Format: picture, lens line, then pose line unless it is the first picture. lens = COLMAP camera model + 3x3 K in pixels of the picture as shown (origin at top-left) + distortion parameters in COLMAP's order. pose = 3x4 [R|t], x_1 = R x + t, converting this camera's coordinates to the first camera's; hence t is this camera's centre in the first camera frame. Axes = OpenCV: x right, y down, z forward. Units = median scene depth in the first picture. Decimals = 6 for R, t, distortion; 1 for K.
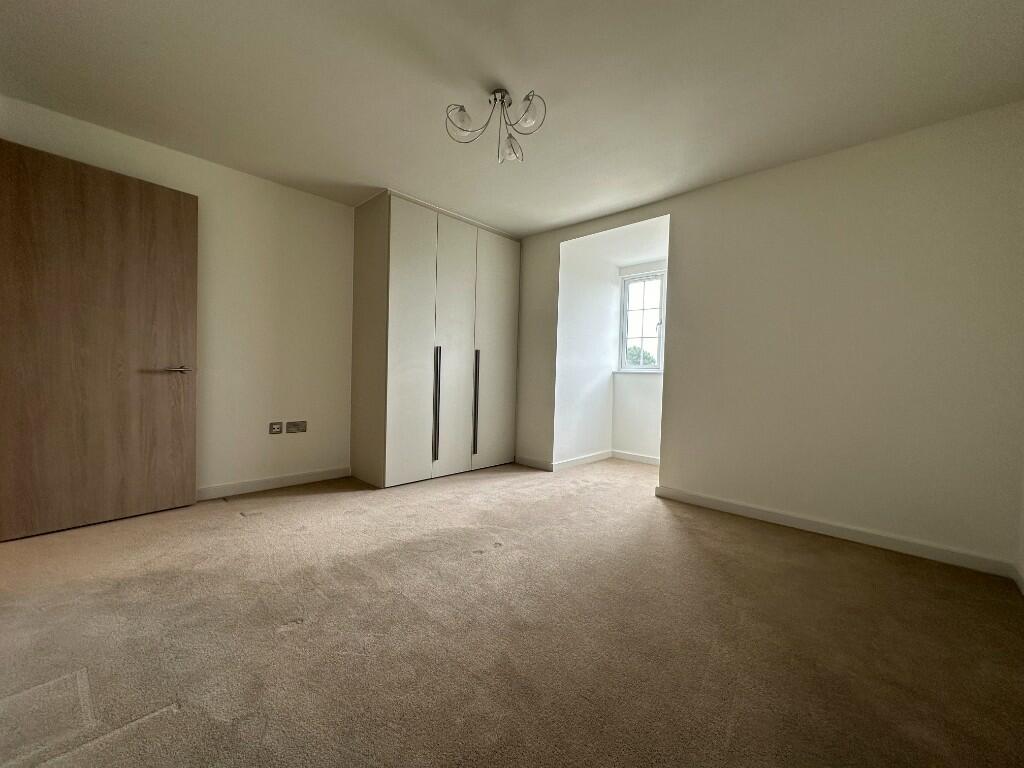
lens RADIAL K [[414.3, 0, 512.0], [0, 414.3, 384.0], [0, 0, 1]] dist [-0.001720, -0.000076]
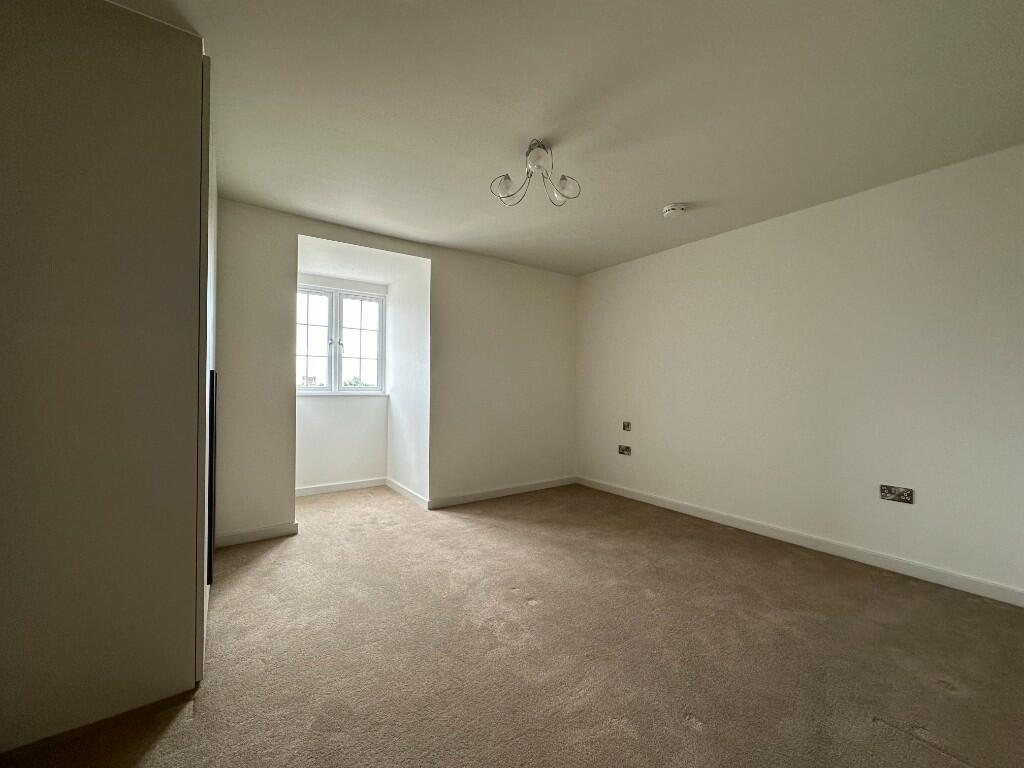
lens RADIAL K [[414.3, 0, 512.0], [0, 414.3, 384.0], [0, 0, 1]] dist [-0.001720, -0.000076]
pose [[0.196801, -0.019226, 0.980255, -0.553808], [0.030161, 0.999453, 0.013547, -0.058822], [-0.979979, 0.026899, 0.197273, 0.452434]]
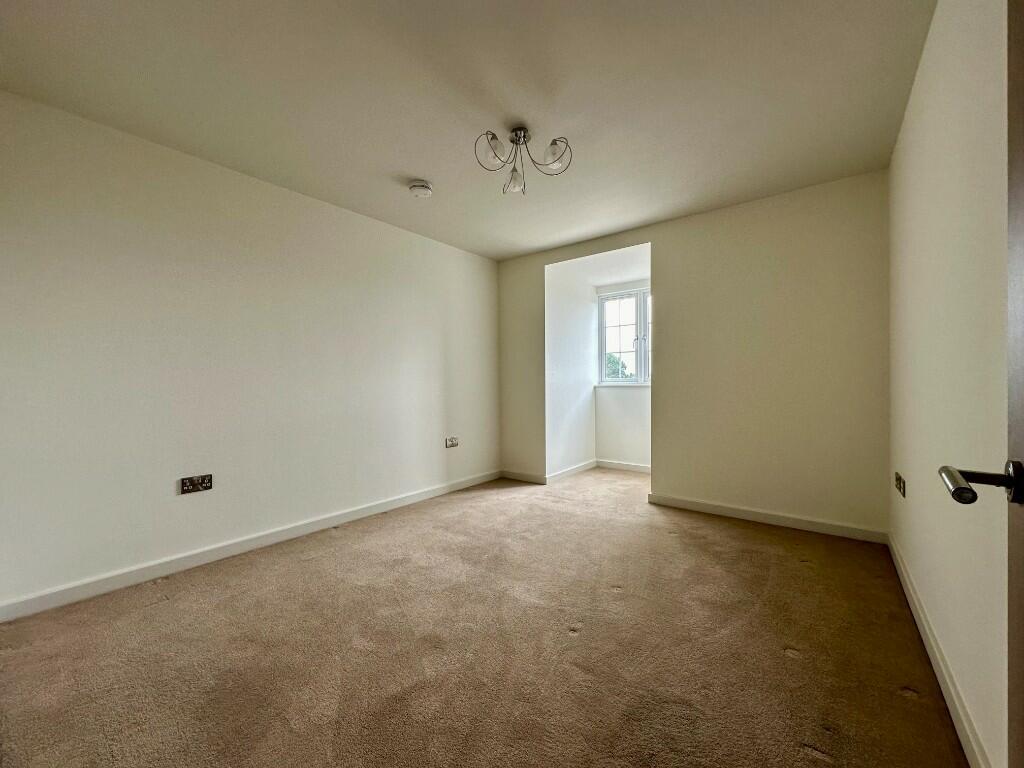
lens RADIAL K [[405.0, 0, 512.0], [0, 405.0, 384.0], [0, 0, 1]] dist [0.001416, 0.000044]
pose [[0.993801, -0.033178, 0.106103, -0.083883], [0.035897, 0.999071, -0.023824, -0.018462], [-0.105215, 0.027485, 0.994070, -0.005276]]
